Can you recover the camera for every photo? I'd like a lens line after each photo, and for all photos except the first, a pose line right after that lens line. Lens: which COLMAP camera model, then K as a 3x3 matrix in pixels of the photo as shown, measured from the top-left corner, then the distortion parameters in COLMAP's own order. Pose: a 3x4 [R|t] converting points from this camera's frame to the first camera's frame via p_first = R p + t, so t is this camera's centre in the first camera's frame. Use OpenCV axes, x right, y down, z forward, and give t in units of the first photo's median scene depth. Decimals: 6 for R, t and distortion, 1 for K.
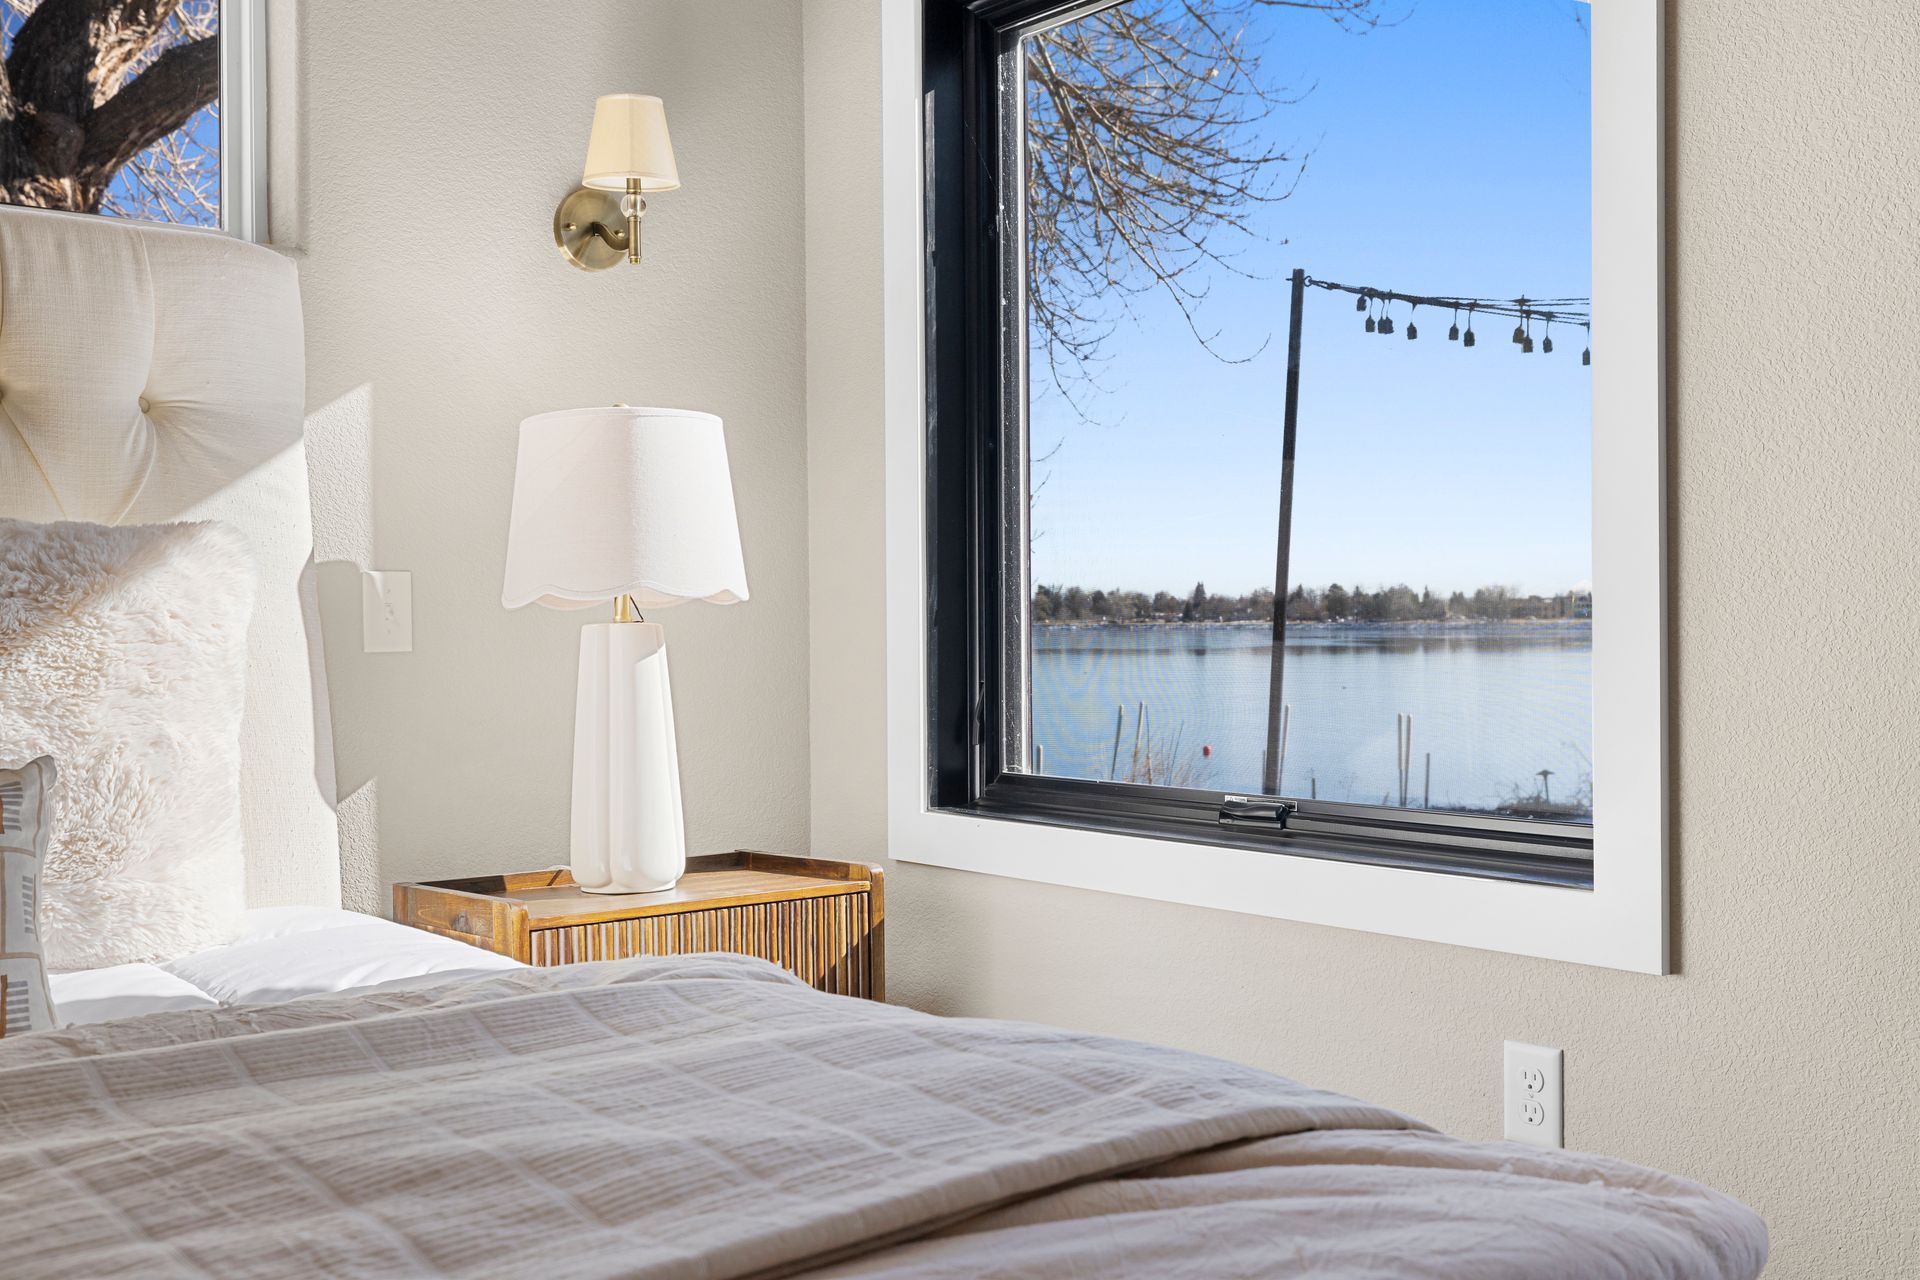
lens RADIAL K [[1872.1, 0, 960.0], [0, 1872.1, 640.0], [0, 0, 1]] dist [-0.002619, 0.001329]
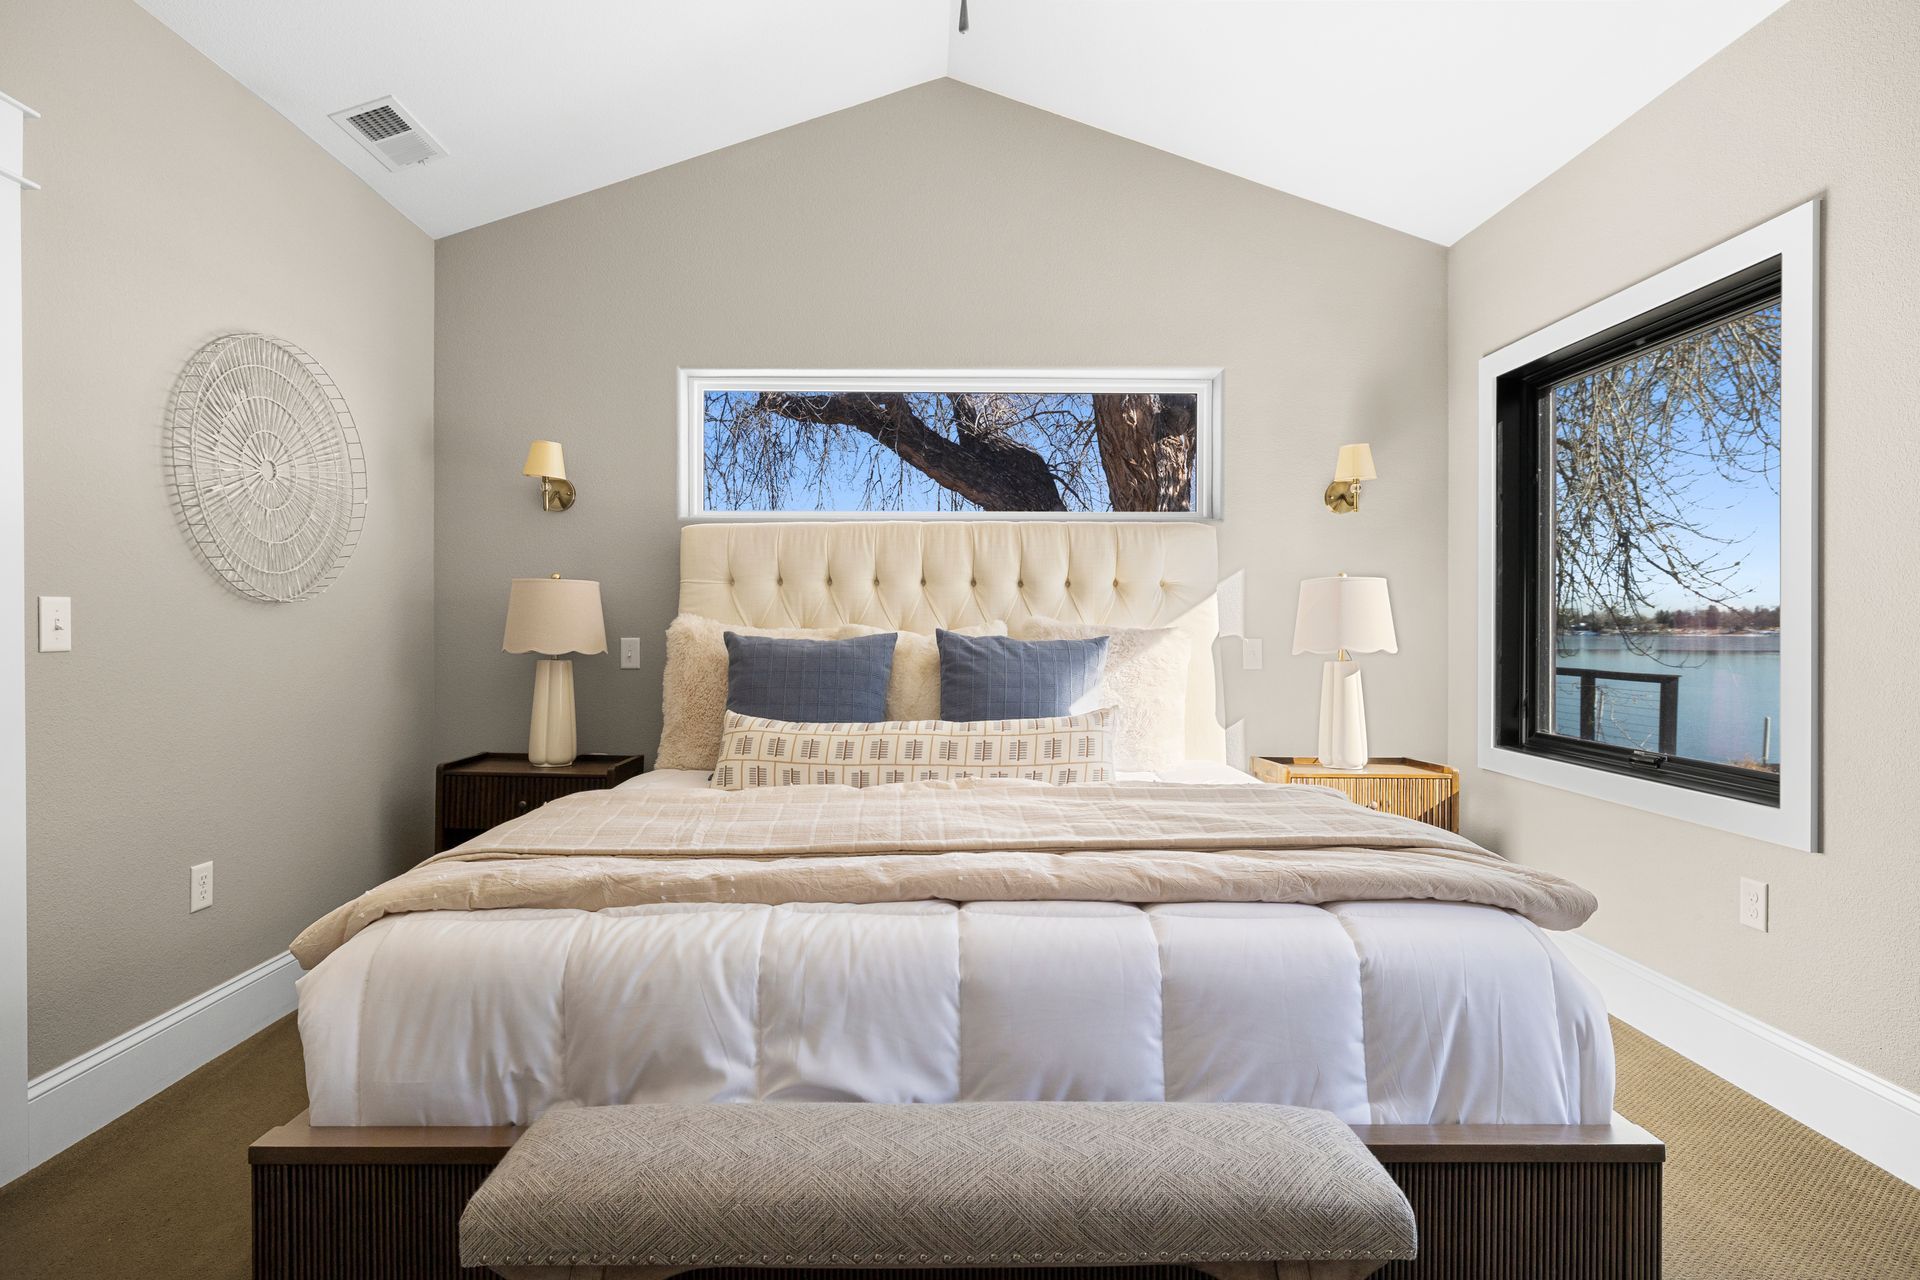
lens RADIAL K [[1137.8, 0, 960.0], [0, 1137.8, 640.0], [0, 0, 1]] dist [-0.000273, 0.000007]
pose [[0.783299, 0.023651, -0.621195, 0.346058], [-0.015273, 0.999707, 0.018804, -0.054848], [0.621457, -0.005242, 0.783431, -0.479970]]
